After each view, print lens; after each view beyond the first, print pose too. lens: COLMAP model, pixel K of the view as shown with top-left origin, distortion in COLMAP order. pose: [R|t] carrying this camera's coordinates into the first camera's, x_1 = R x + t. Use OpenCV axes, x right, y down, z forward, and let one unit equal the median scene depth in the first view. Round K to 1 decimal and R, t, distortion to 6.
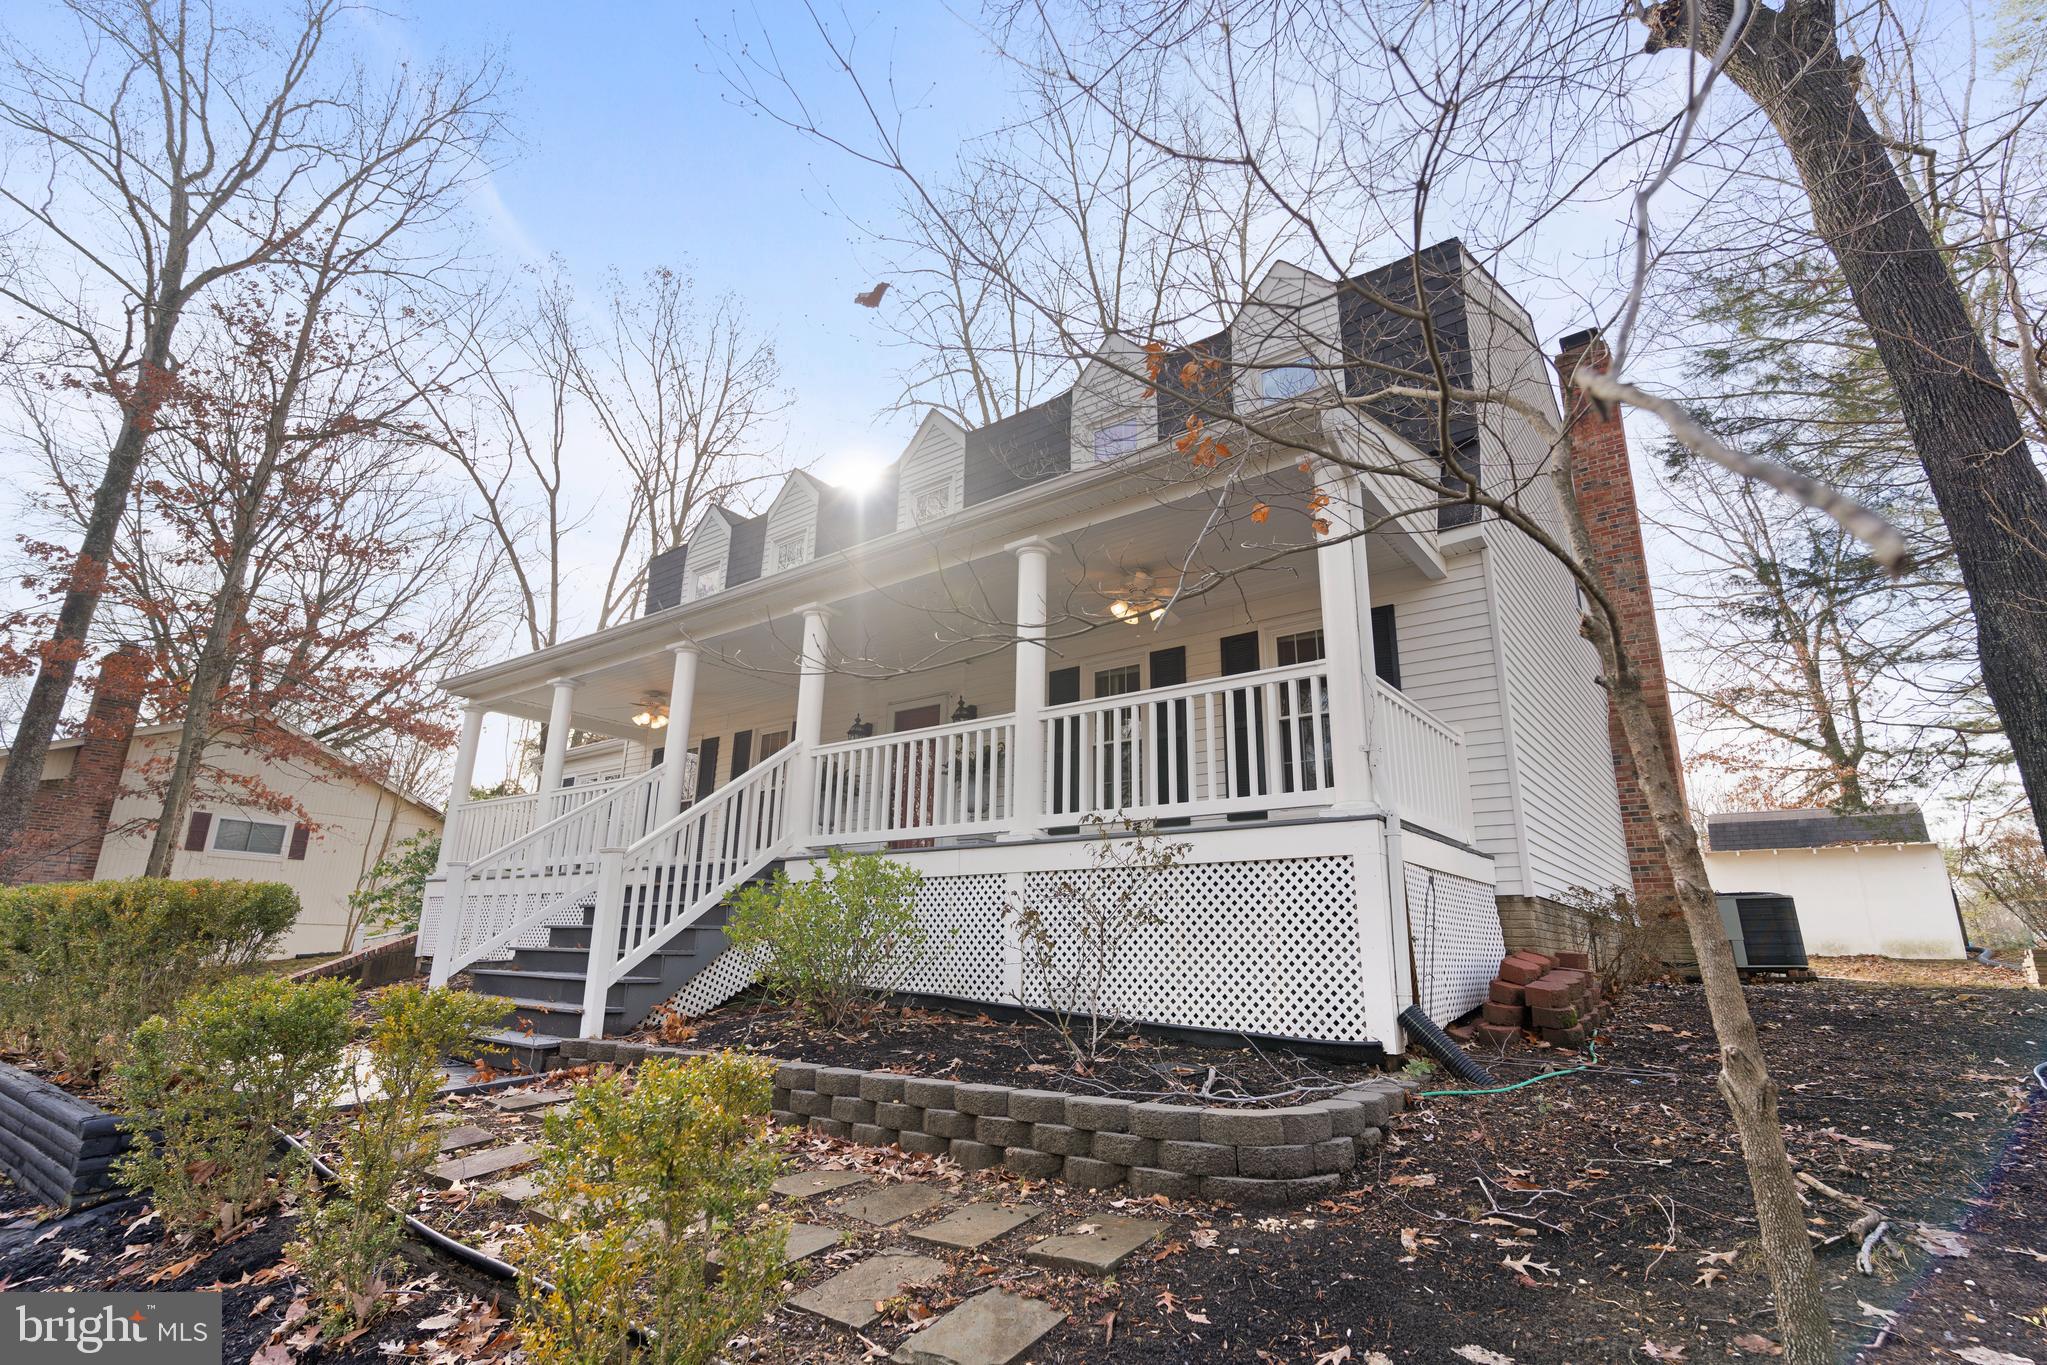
lens RADIAL K [[987.5, 0, 1024.8], [0, 987.5, 677.6], [0, 0, 1]] dist [-0.002042, 0.000042]
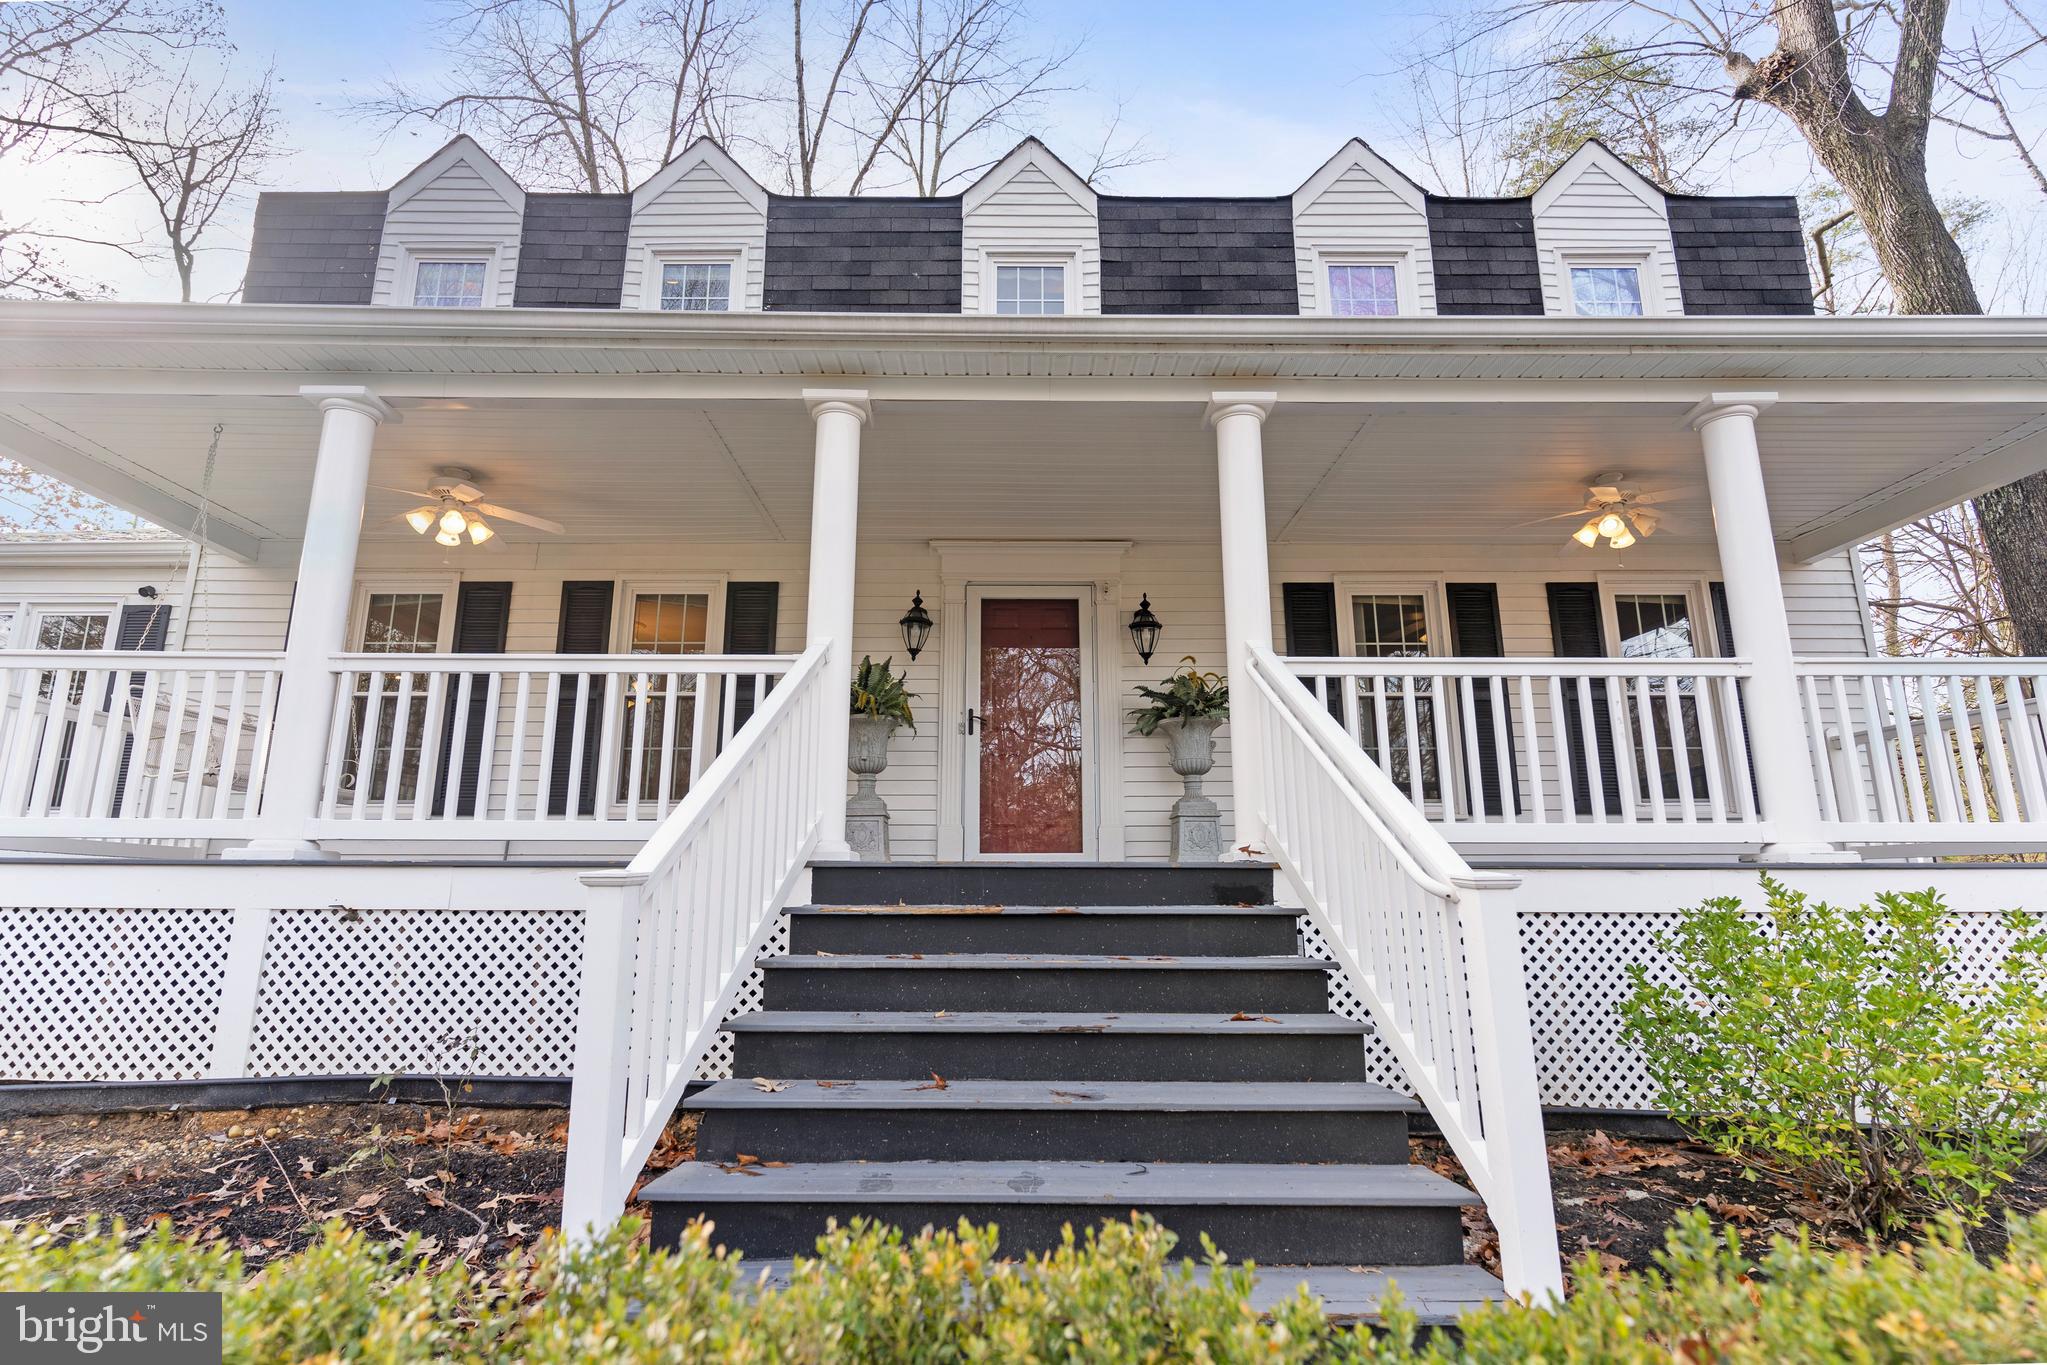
lens RADIAL K [[1262.3, 0, 1021.9], [0, 1262.3, 688.6], [0, 0, 1]] dist [0.004021, 0.000907]
pose [[0.787128, 0.158291, 0.596132, -0.189232], [-0.160462, 0.985781, -0.049882, 0.037769], [-0.595551, -0.056392, 0.801336, 0.138363]]
